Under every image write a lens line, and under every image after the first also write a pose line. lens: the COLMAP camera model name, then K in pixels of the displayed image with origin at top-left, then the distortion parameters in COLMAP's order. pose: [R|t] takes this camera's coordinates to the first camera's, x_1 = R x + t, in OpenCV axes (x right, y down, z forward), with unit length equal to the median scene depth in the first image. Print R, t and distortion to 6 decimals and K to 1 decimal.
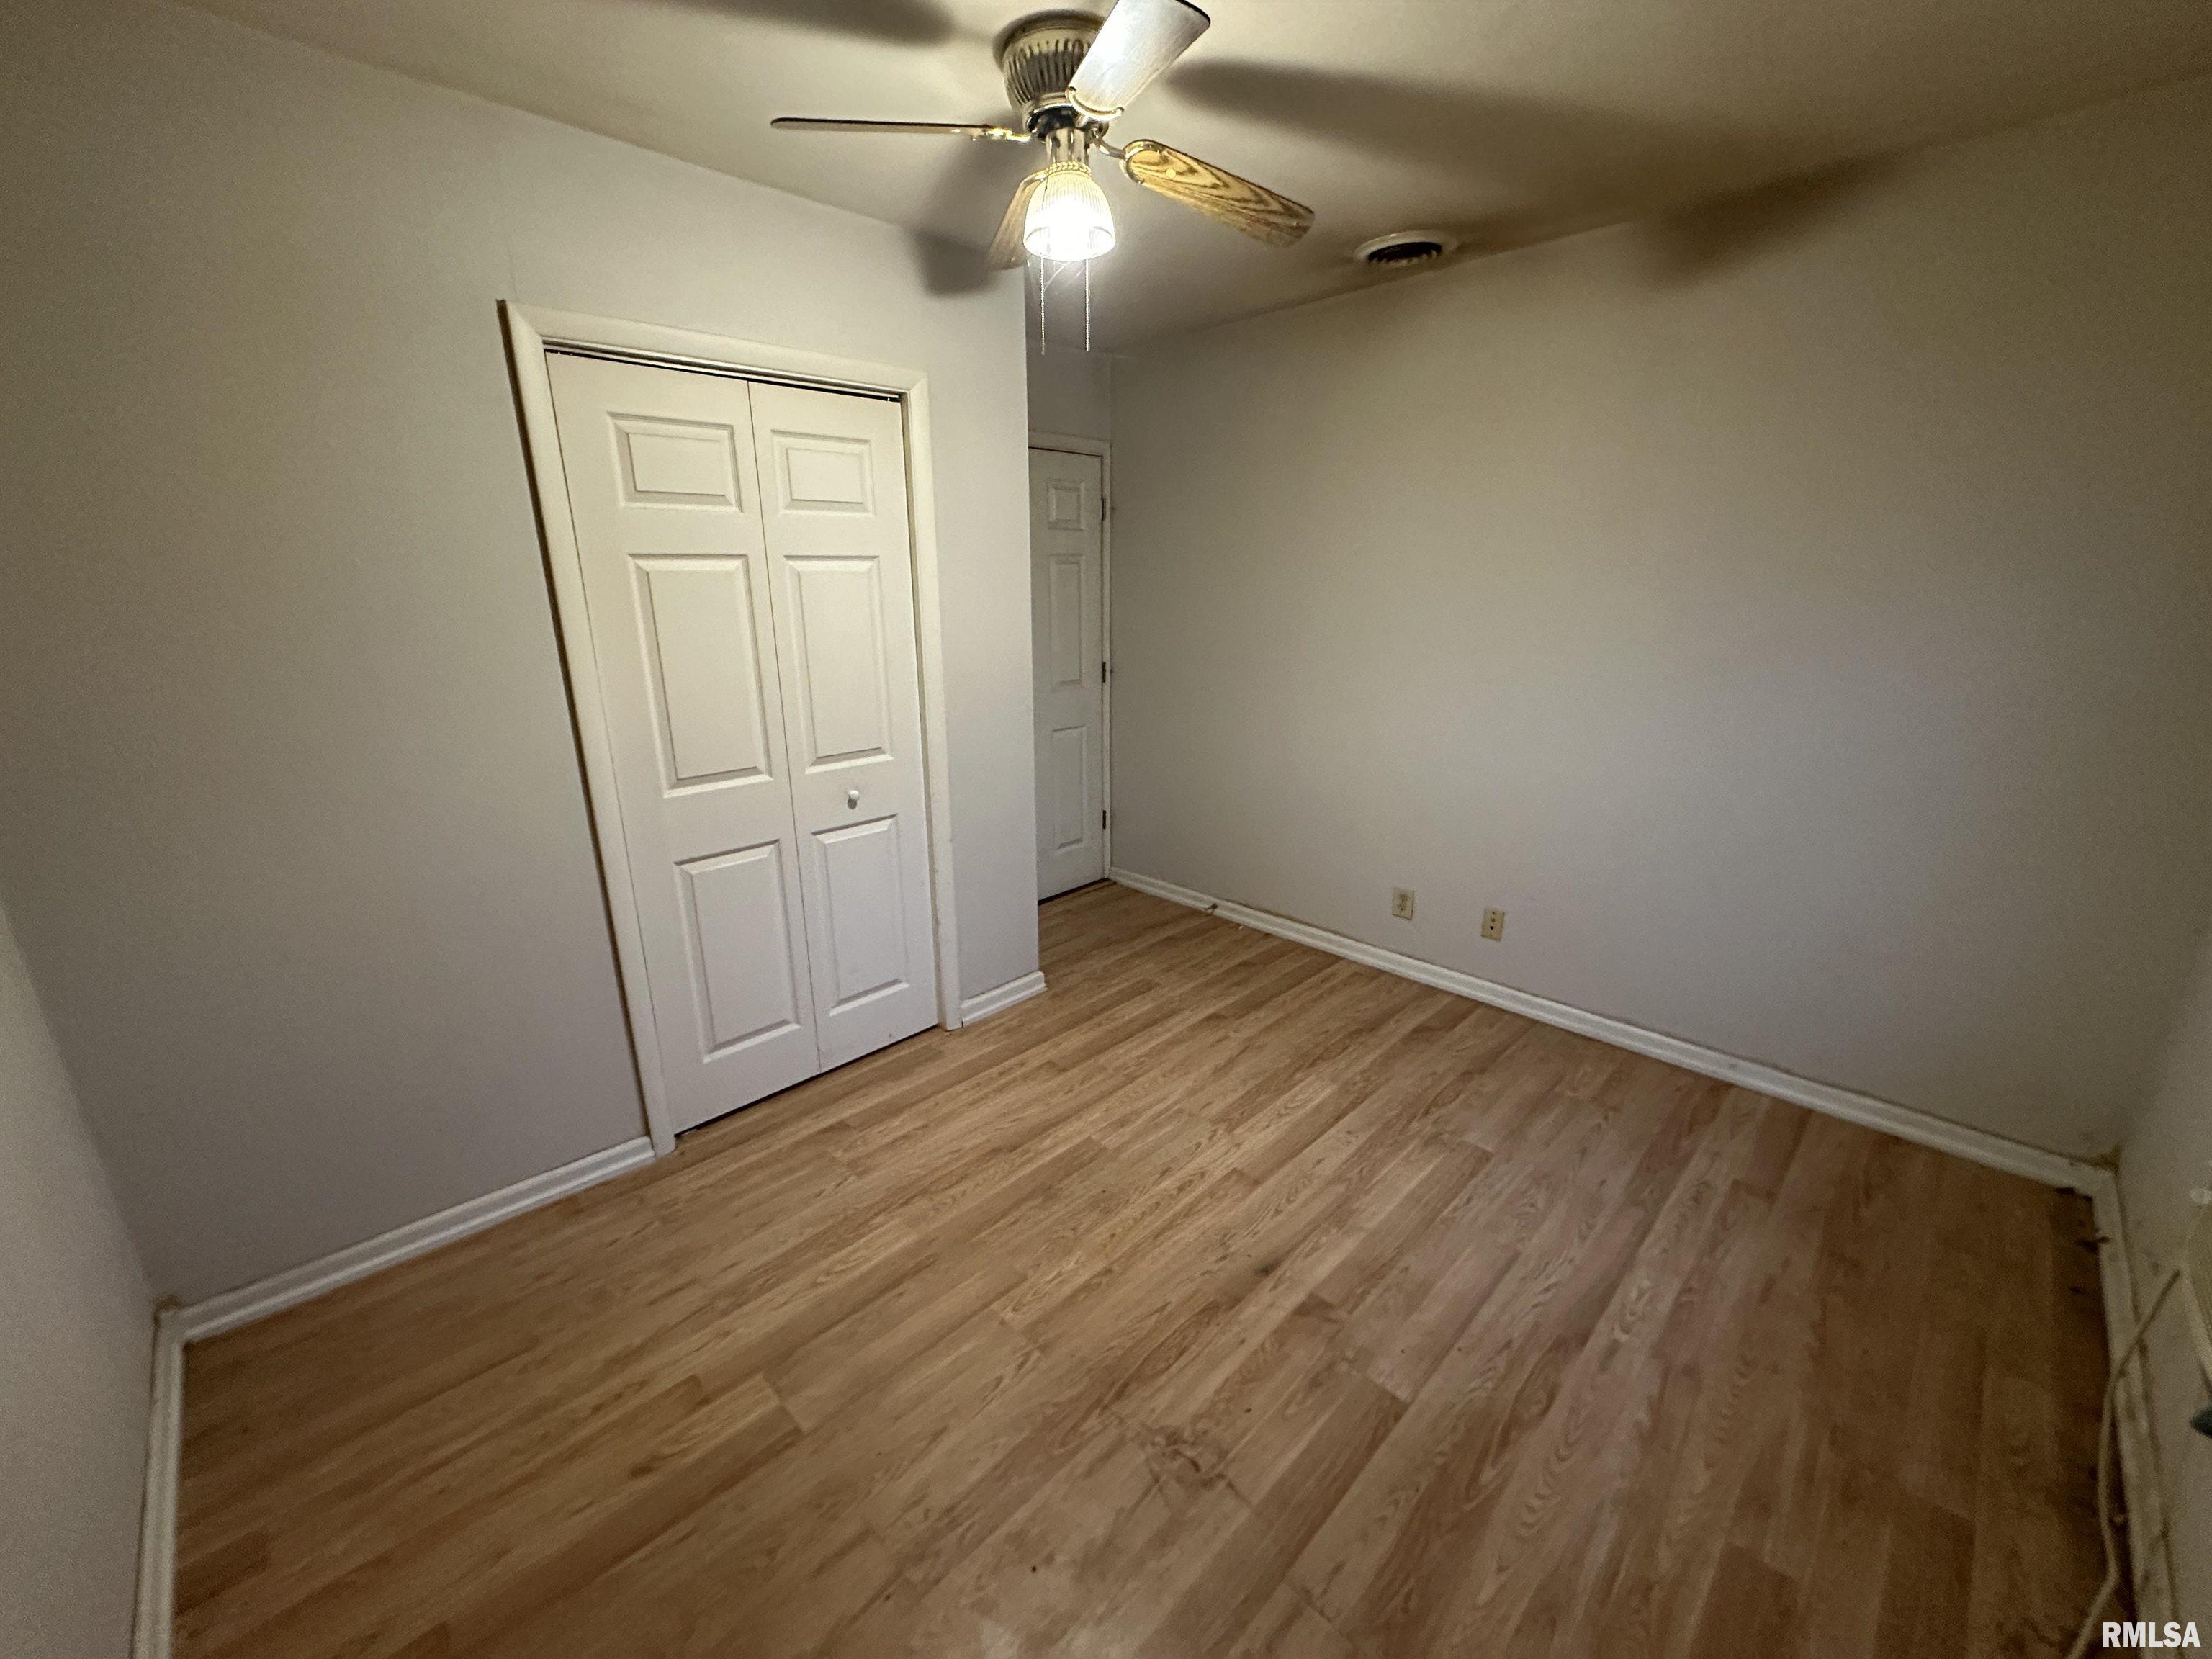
lens RADIAL K [[881.8, 0, 1102.7], [0, 881.8, 829.1], [0, 0, 1]] dist [-0.002682, 0.000200]
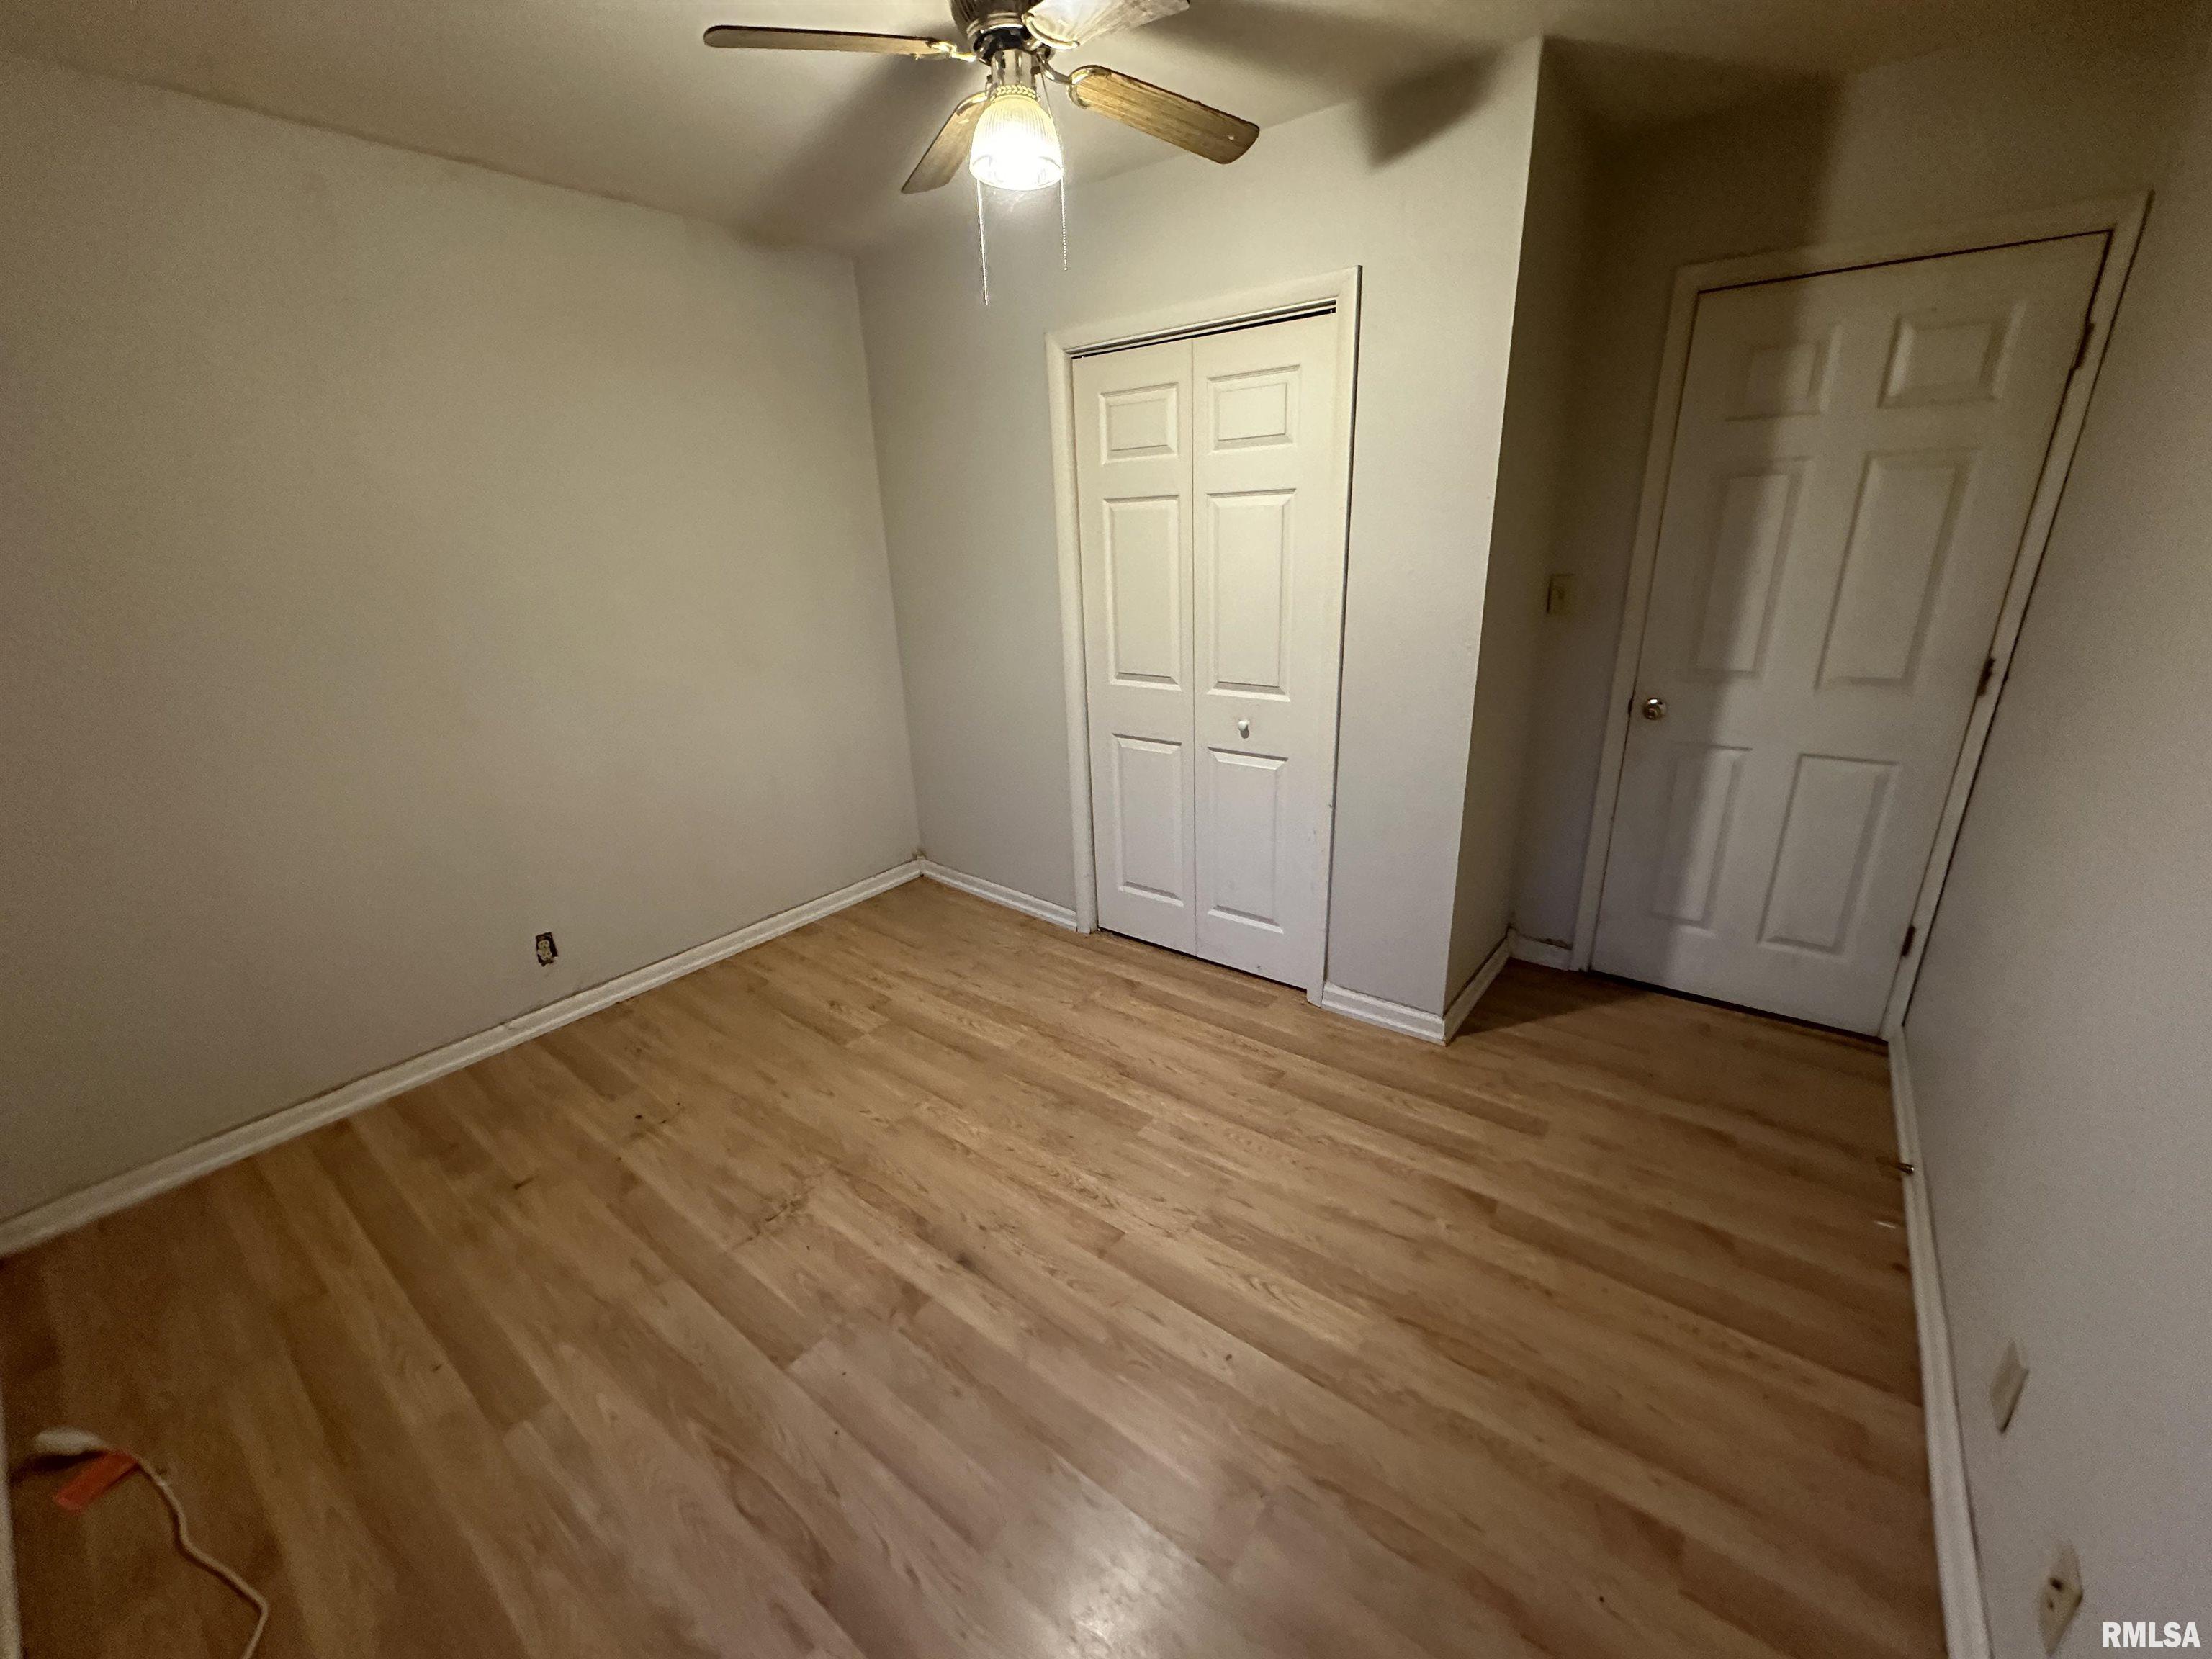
lens RADIAL K [[881.8, 0, 1104.5], [0, 881.8, 831.7], [0, 0, 1]] dist [-0.002682, 0.000200]
pose [[0.129387, 0.330566, -0.934872, 0.836495], [-0.244558, 0.924311, 0.292985, -0.219372], [0.960963, 0.190722, 0.200436, 0.765453]]
